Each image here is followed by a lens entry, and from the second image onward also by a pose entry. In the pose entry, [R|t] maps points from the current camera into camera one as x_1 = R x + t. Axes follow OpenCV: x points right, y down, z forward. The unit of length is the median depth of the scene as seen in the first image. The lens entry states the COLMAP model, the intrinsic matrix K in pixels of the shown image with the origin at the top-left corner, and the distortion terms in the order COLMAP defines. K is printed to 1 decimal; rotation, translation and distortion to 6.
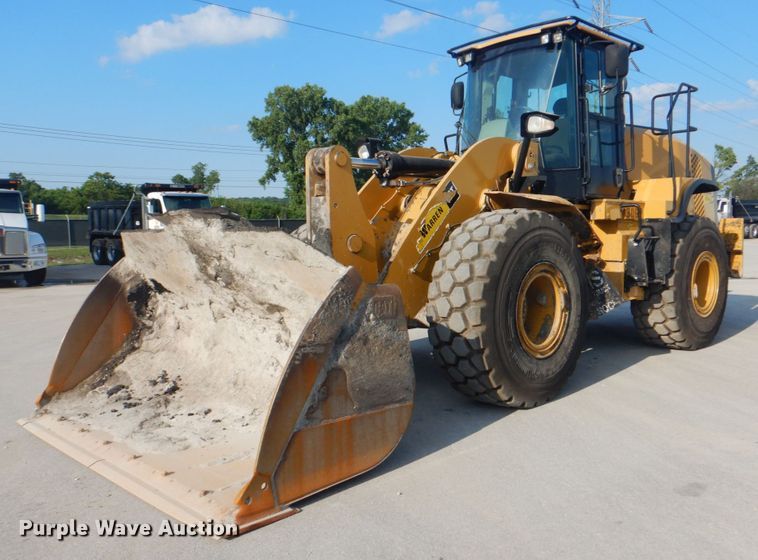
lens RADIAL K [[669.7, 0, 411.8], [0, 669.7, 279.5], [0, 0, 1]] dist [0.004942, -0.005030]
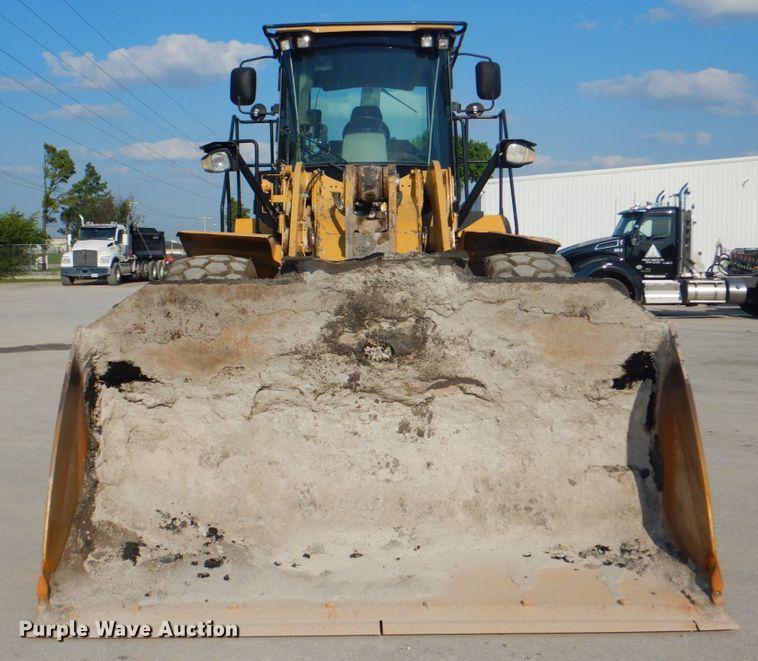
lens RADIAL K [[1048.2, 0, 355.4], [0, 1048.2, 313.3], [0, 0, 1]] dist [0.012374, -0.019316]
pose [[0.720616, -0.029225, 0.692718, -0.947969], [0.050147, 0.998691, -0.010033, -0.025377], [-0.691518, 0.041968, 0.721139, 0.190866]]
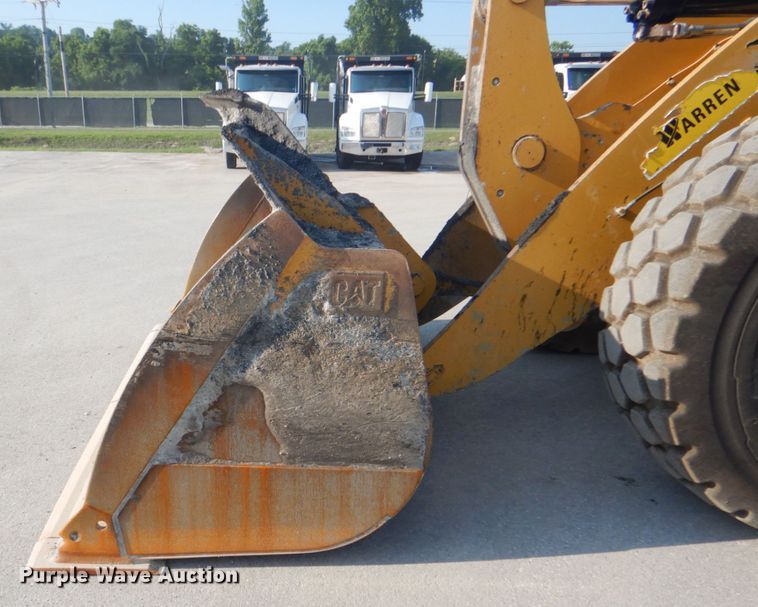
lens RADIAL K [[688.9, 0, 265.7], [0, 688.9, 364.1], [0, 0, 1]] dist [0.008732, -0.006283]
pose [[0.687499, 0.259773, -0.678132, 0.209003], [-0.062503, 0.951530, 0.301138, -0.045755], [0.723490, -0.164647, 0.670413, 0.421461]]
